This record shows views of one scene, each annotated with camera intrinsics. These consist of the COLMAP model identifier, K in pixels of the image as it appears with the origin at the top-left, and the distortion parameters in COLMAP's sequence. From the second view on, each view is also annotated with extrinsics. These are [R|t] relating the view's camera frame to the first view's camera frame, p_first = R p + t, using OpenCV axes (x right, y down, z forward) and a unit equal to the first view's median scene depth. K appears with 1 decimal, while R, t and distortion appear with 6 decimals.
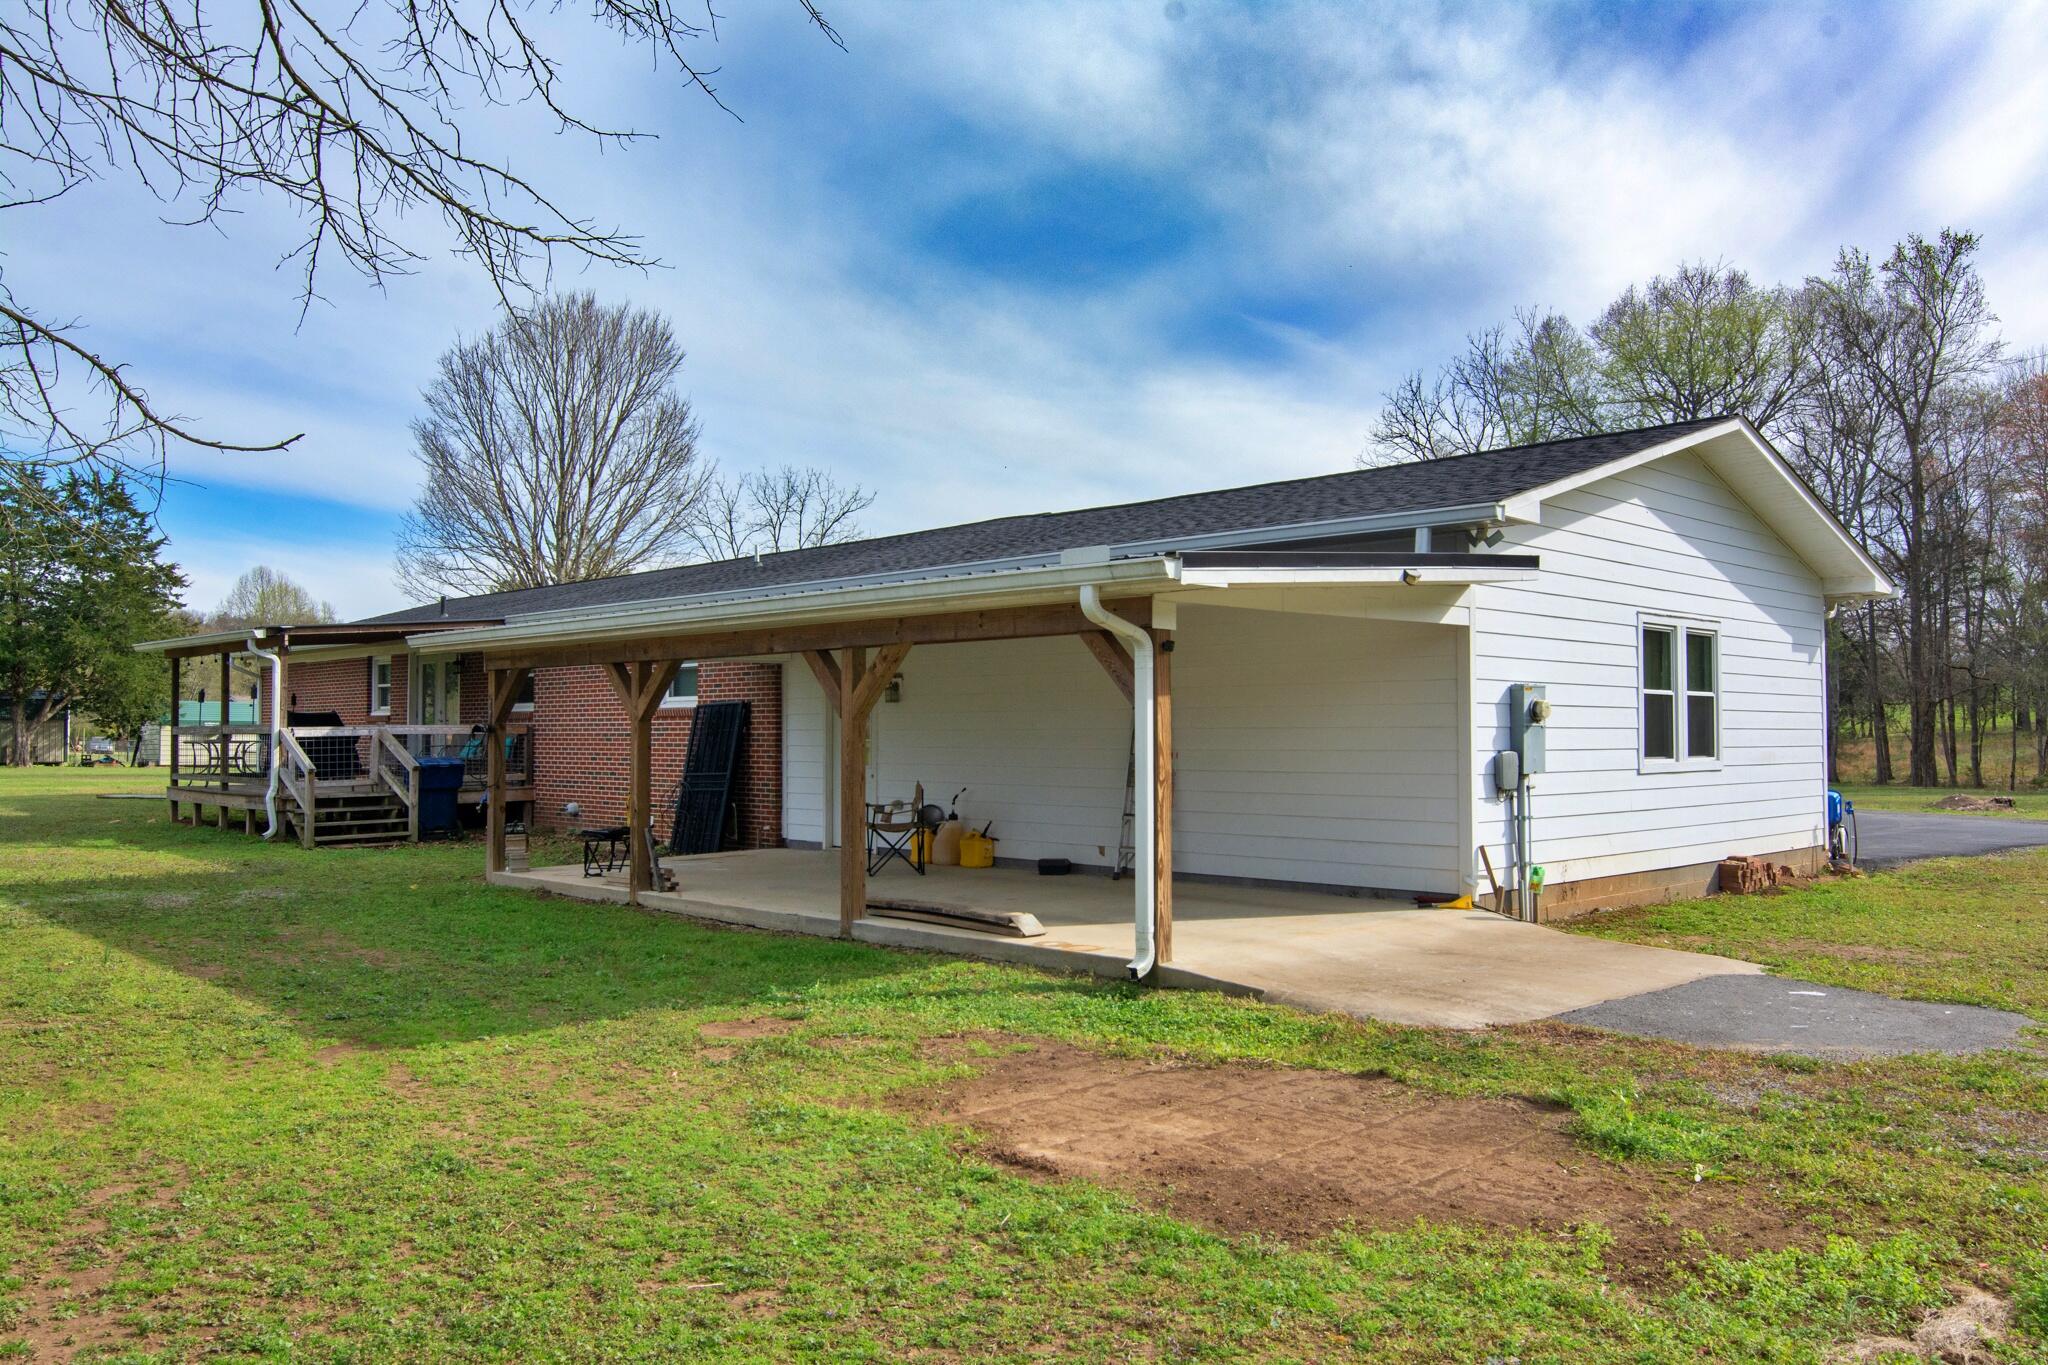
lens RADIAL K [[1508.8, 0, 1023.5], [0, 1508.8, 674.9], [0, 0, 1]] dist [-0.003835, 0.002398]
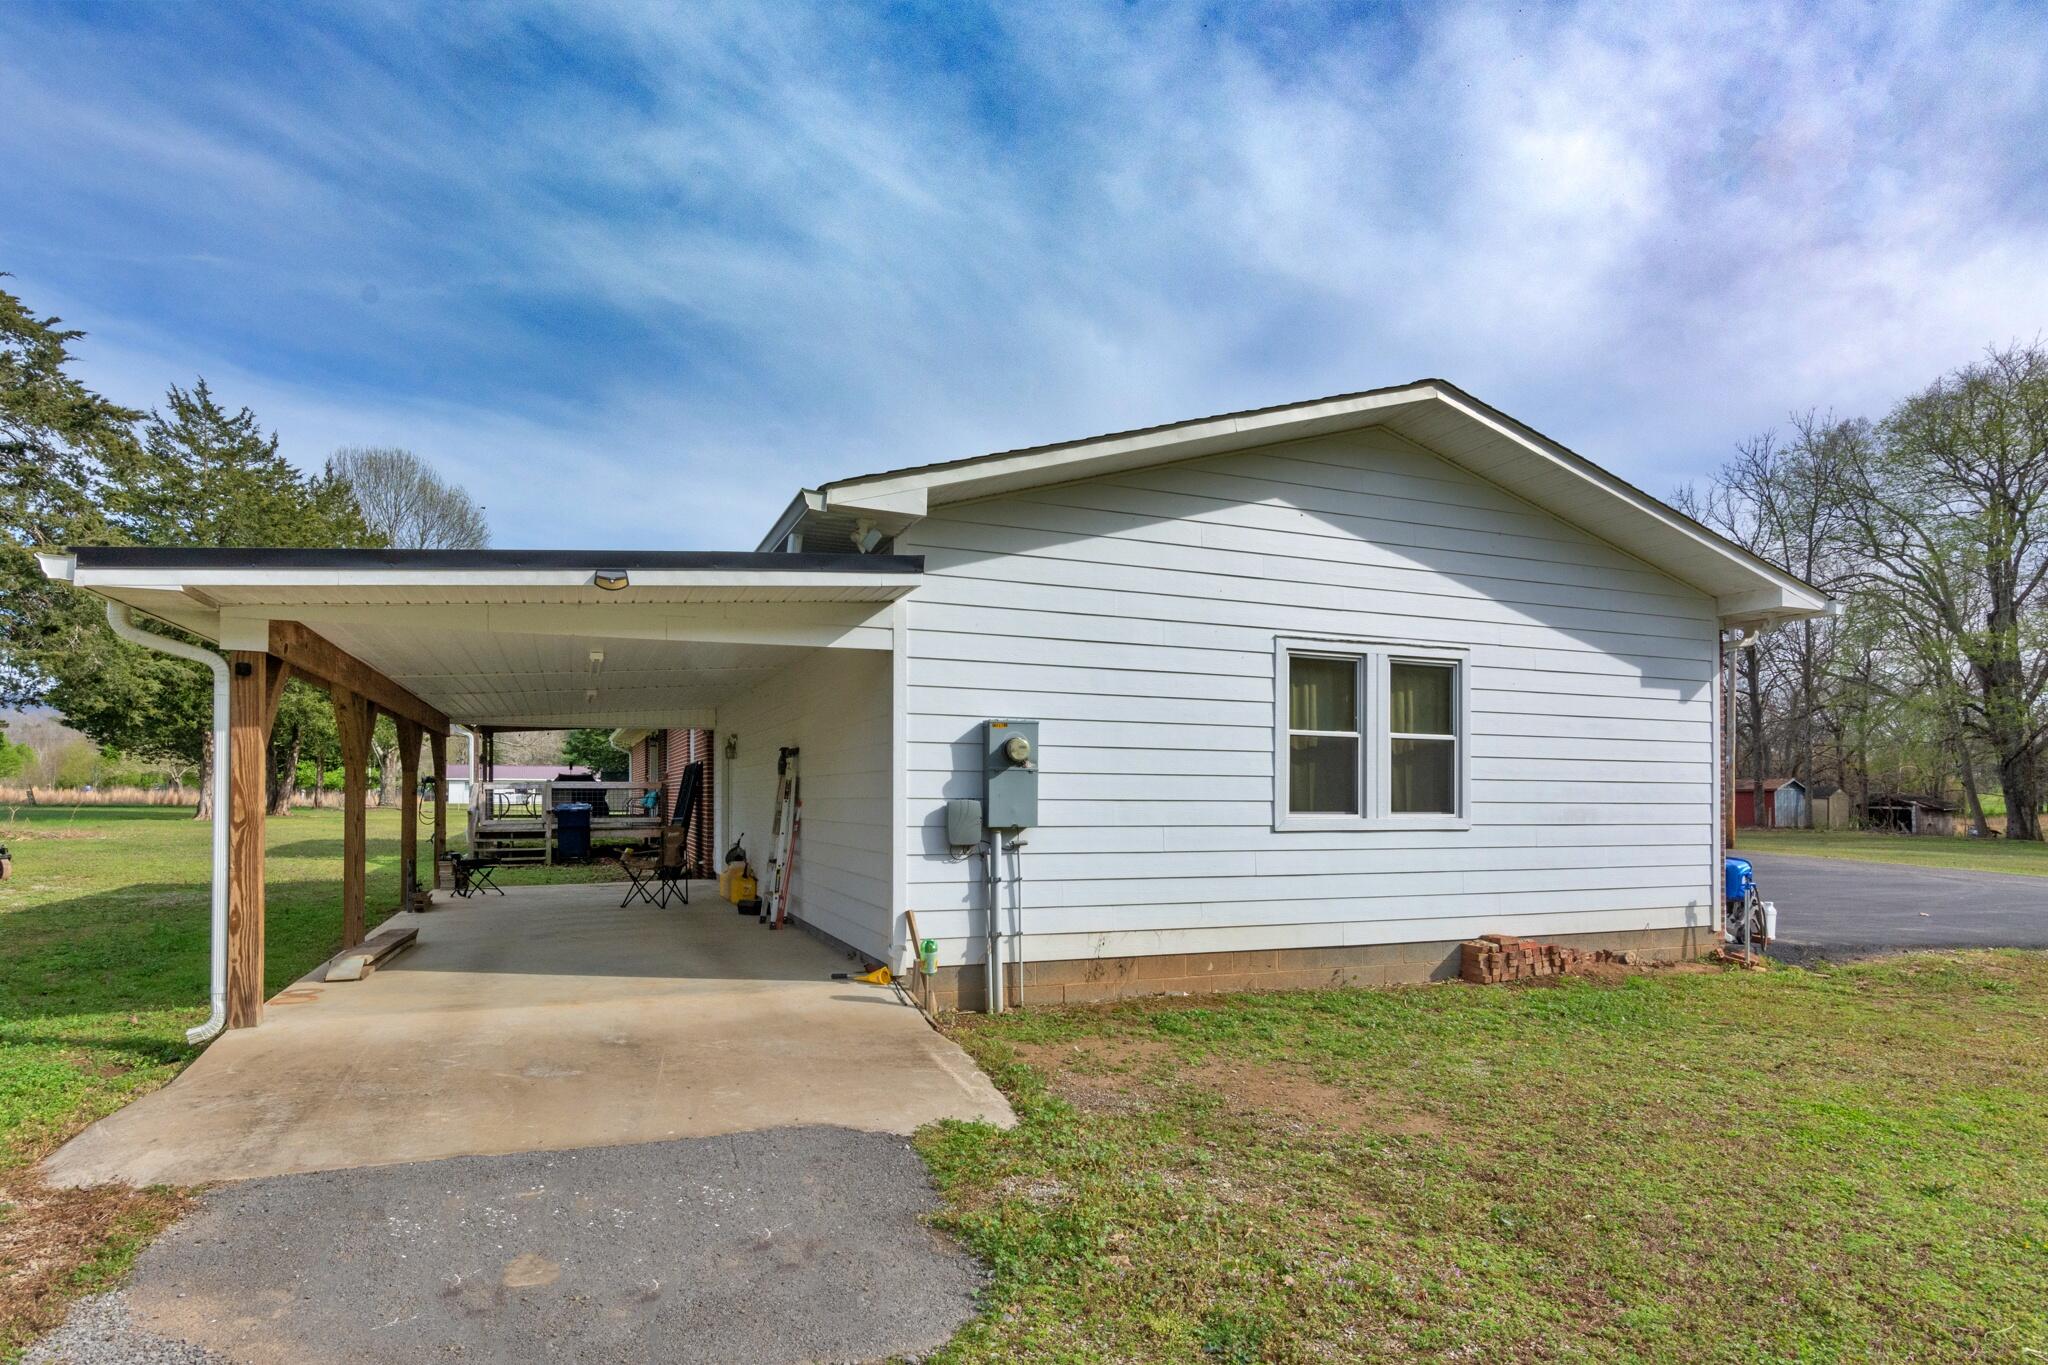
lens RADIAL K [[1044.9, 0, 1005.0], [0, 1044.9, 783.1], [0, 0, 1]] dist [-0.004476, -0.000925]
pose [[0.918061, 0.002338, -0.396433, 0.494813], [0.008162, 0.999659, 0.024796, 0.023336], [0.396356, -0.026000, 0.917729, 0.412056]]
